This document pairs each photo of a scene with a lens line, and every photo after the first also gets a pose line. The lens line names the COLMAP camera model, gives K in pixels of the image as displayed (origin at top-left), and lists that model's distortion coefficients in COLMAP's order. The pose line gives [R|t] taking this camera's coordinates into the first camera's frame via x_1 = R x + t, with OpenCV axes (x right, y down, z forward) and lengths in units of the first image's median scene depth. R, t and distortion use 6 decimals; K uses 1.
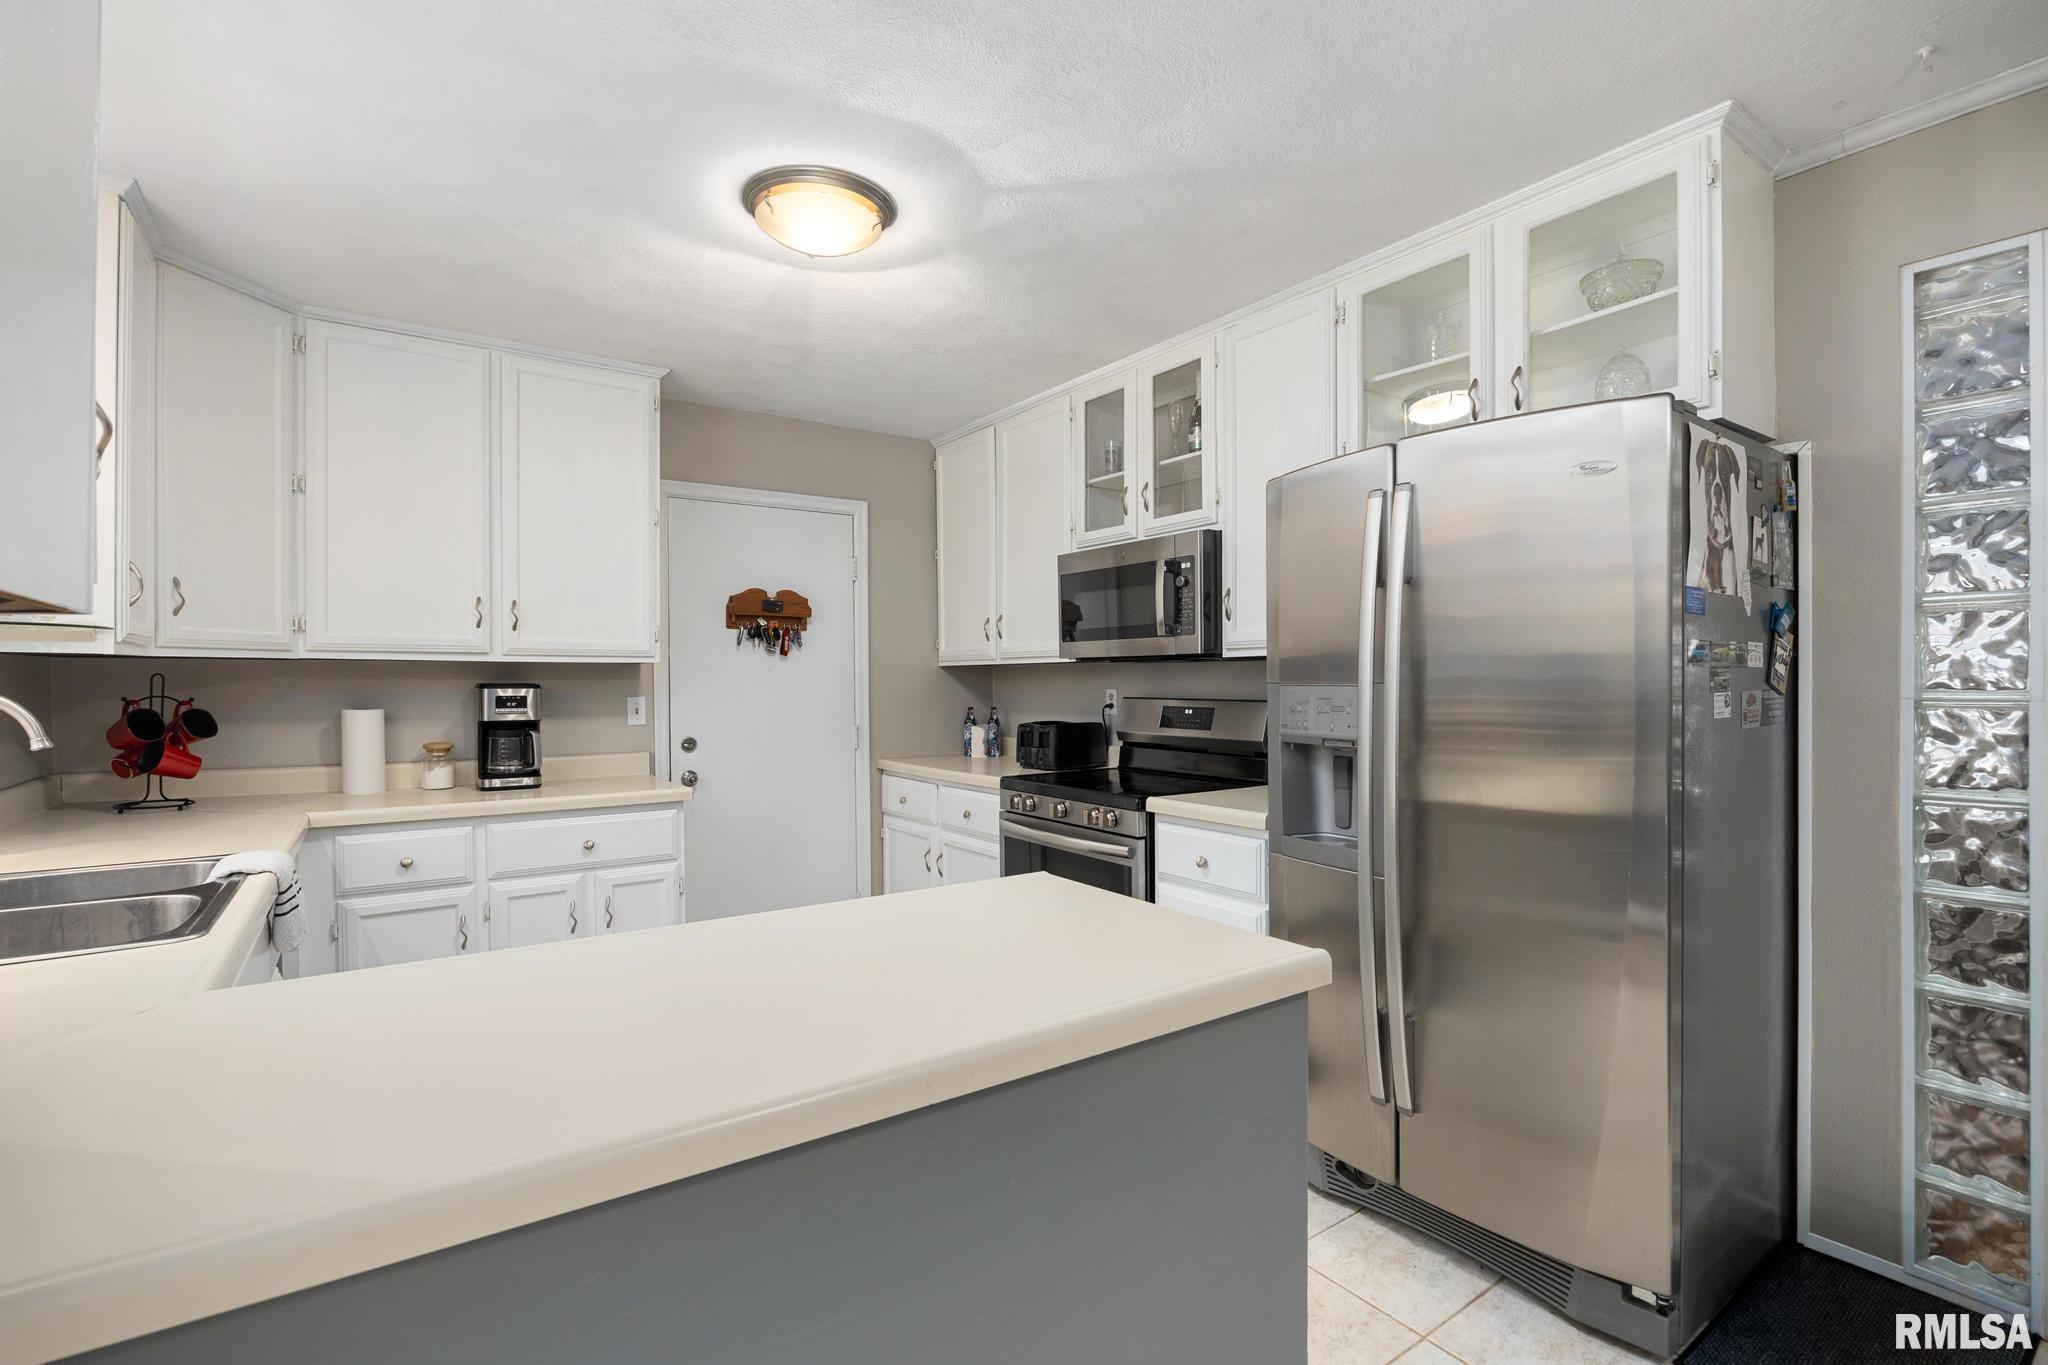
lens RADIAL K [[932.1, 0, 1044.5], [0, 932.1, 681.6], [0, 0, 1]] dist [-0.000912, -0.000454]
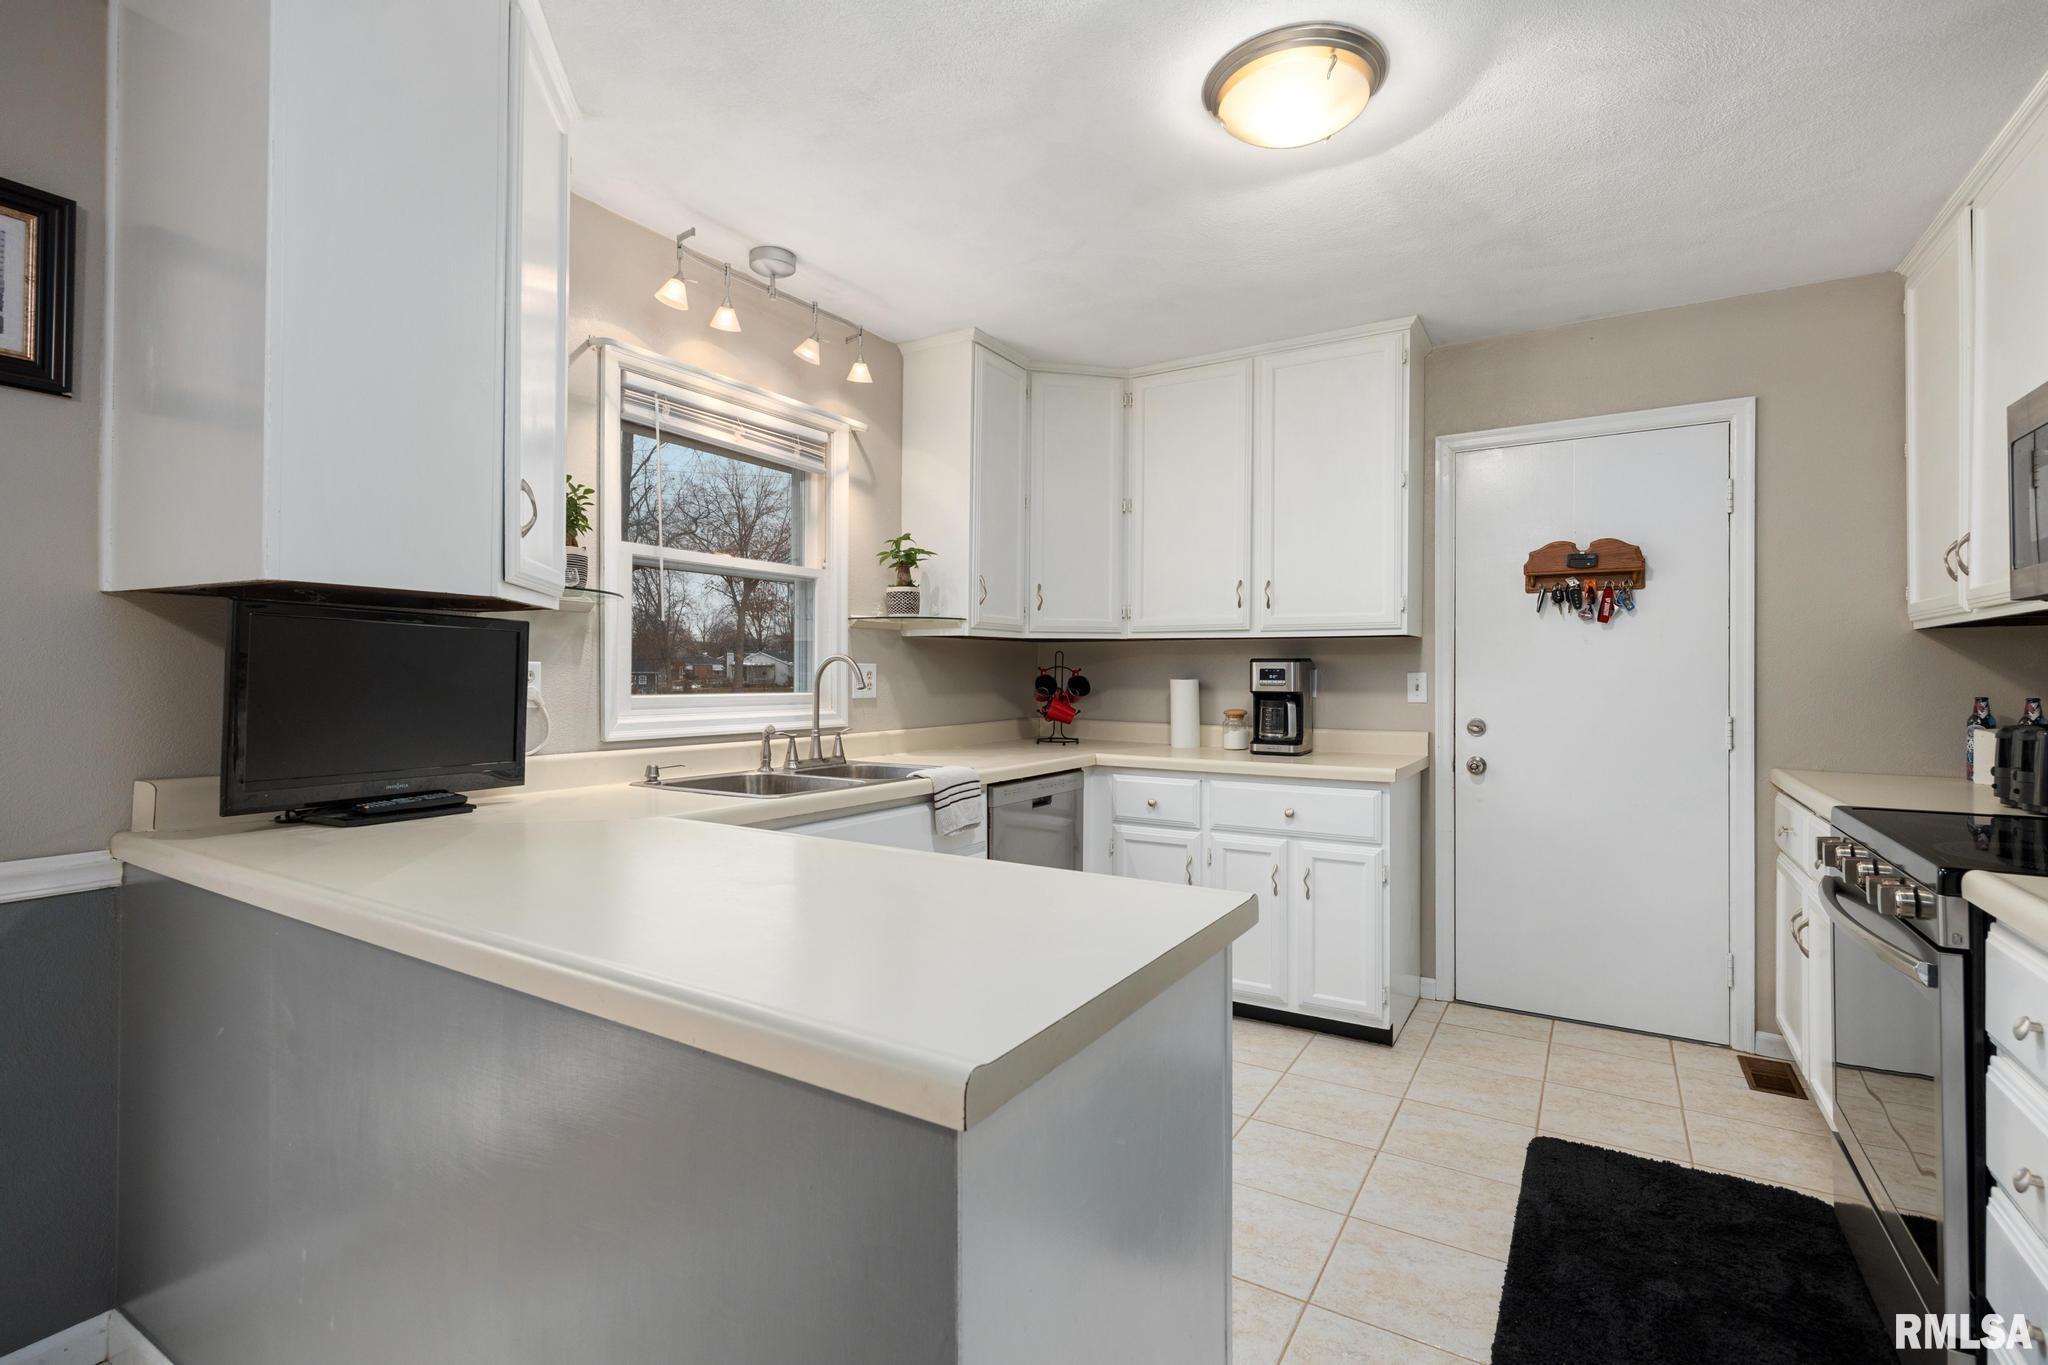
lens RADIAL K [[932.1, 0, 1044.0], [0, 932.1, 676.1], [0, 0, 1]] dist [-0.000912, -0.000454]
pose [[0.399683, 0.006444, -0.916631, 0.320320], [-0.004161, 0.999978, 0.005215, 0.018951], [0.916644, 0.001730, 0.399701, 0.321447]]
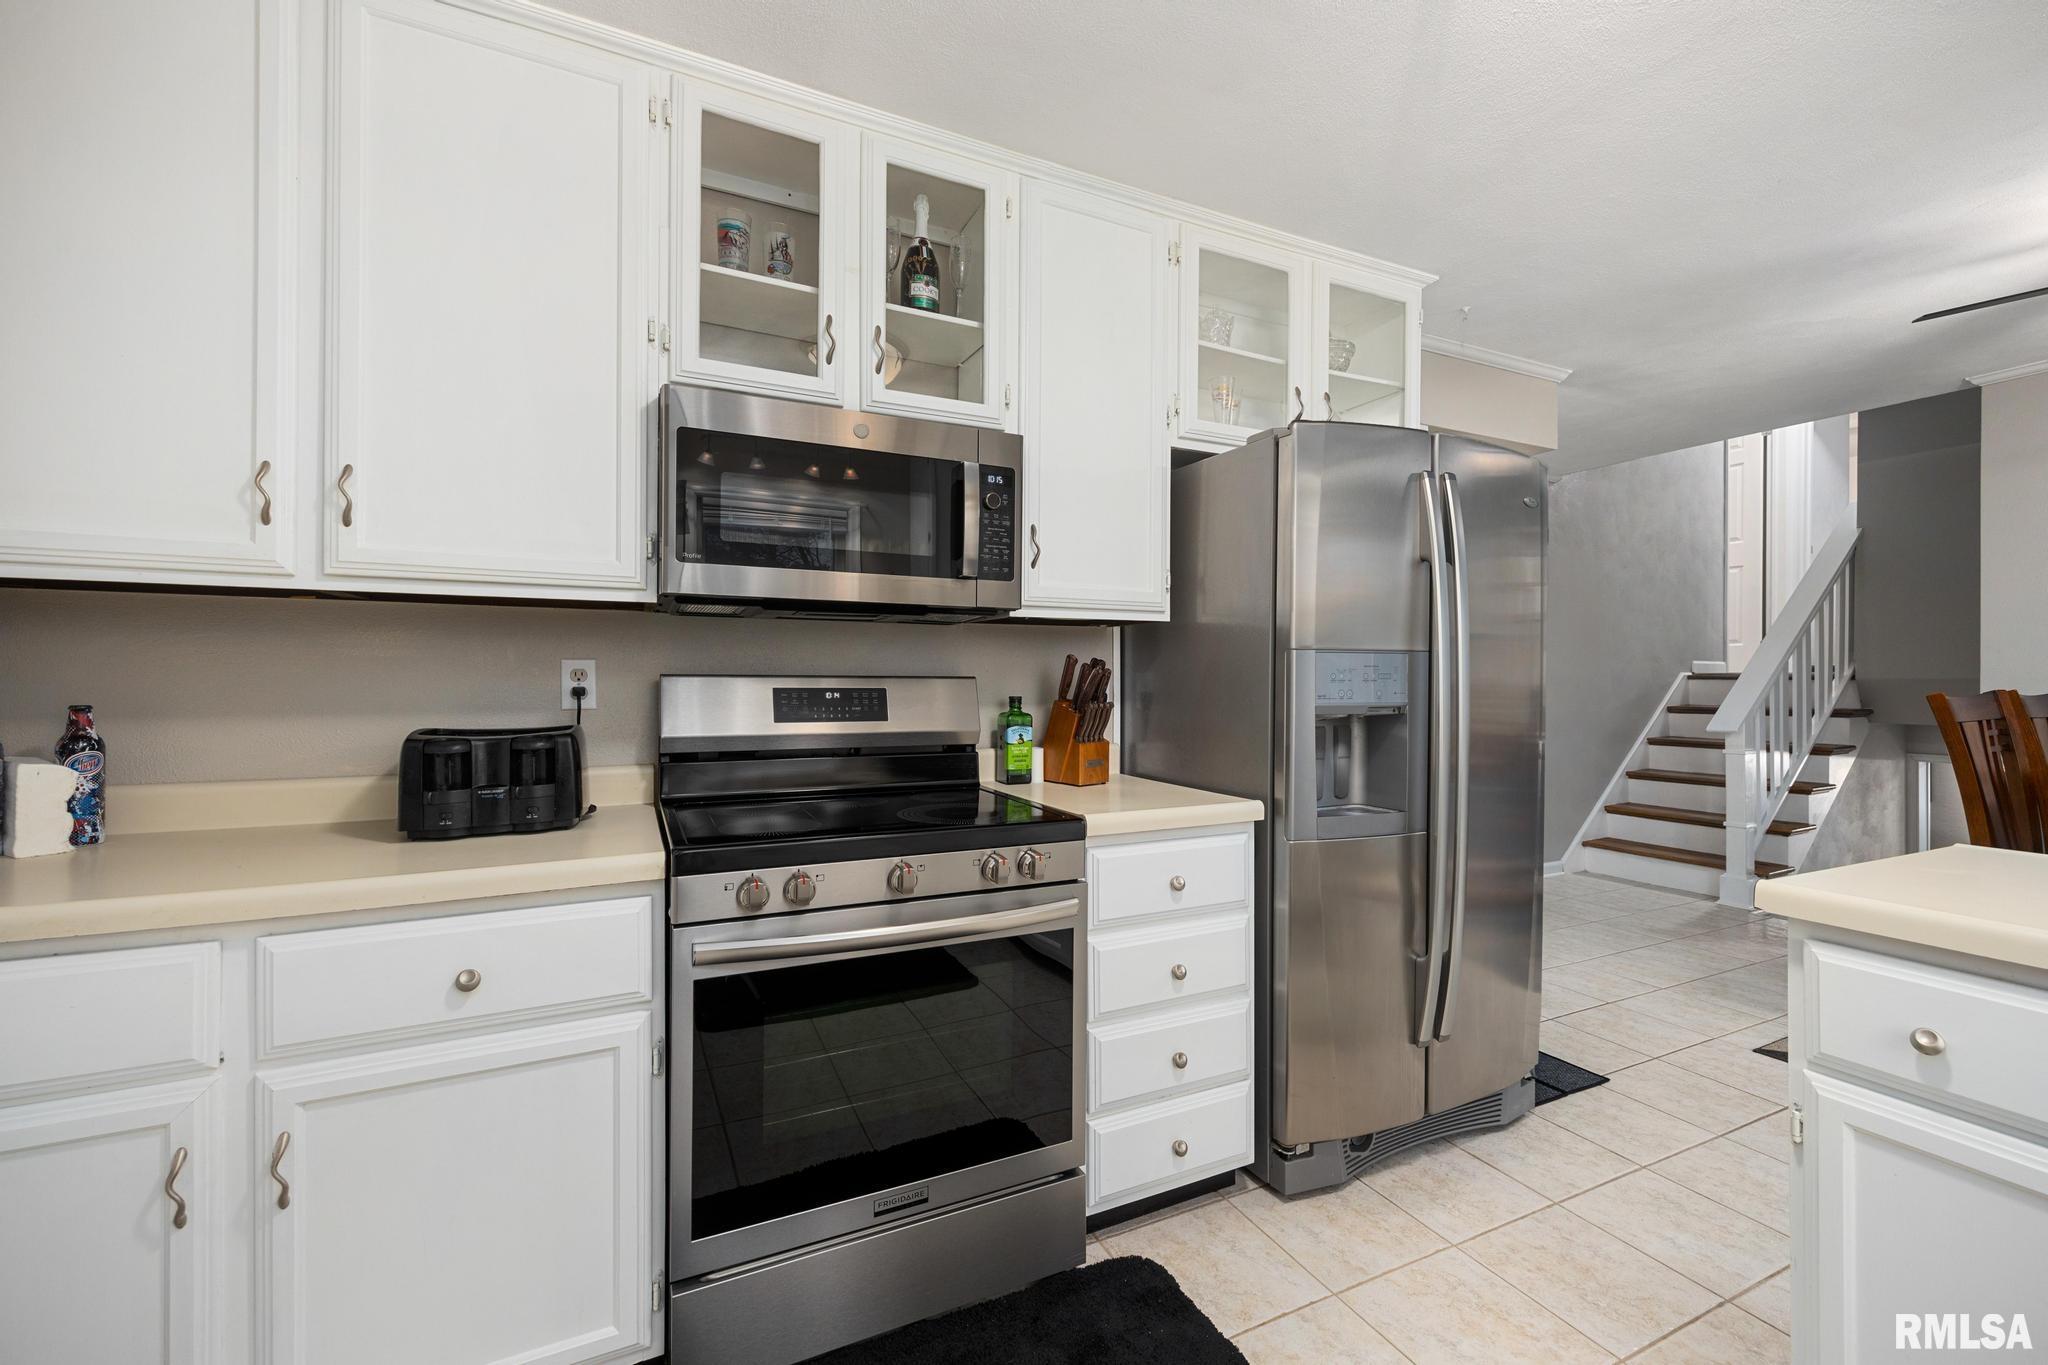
lens RADIAL K [[832.6, 0, 1020.5], [0, 832.6, 674.7], [0, 0, 1]] dist [0.007403, -0.000025]
pose [[0.190924, 0.006877, 0.981581, -0.434526], [-0.001841, 0.999976, -0.006648, 0.023625], [-0.981603, -0.000538, 0.190932, 0.830954]]
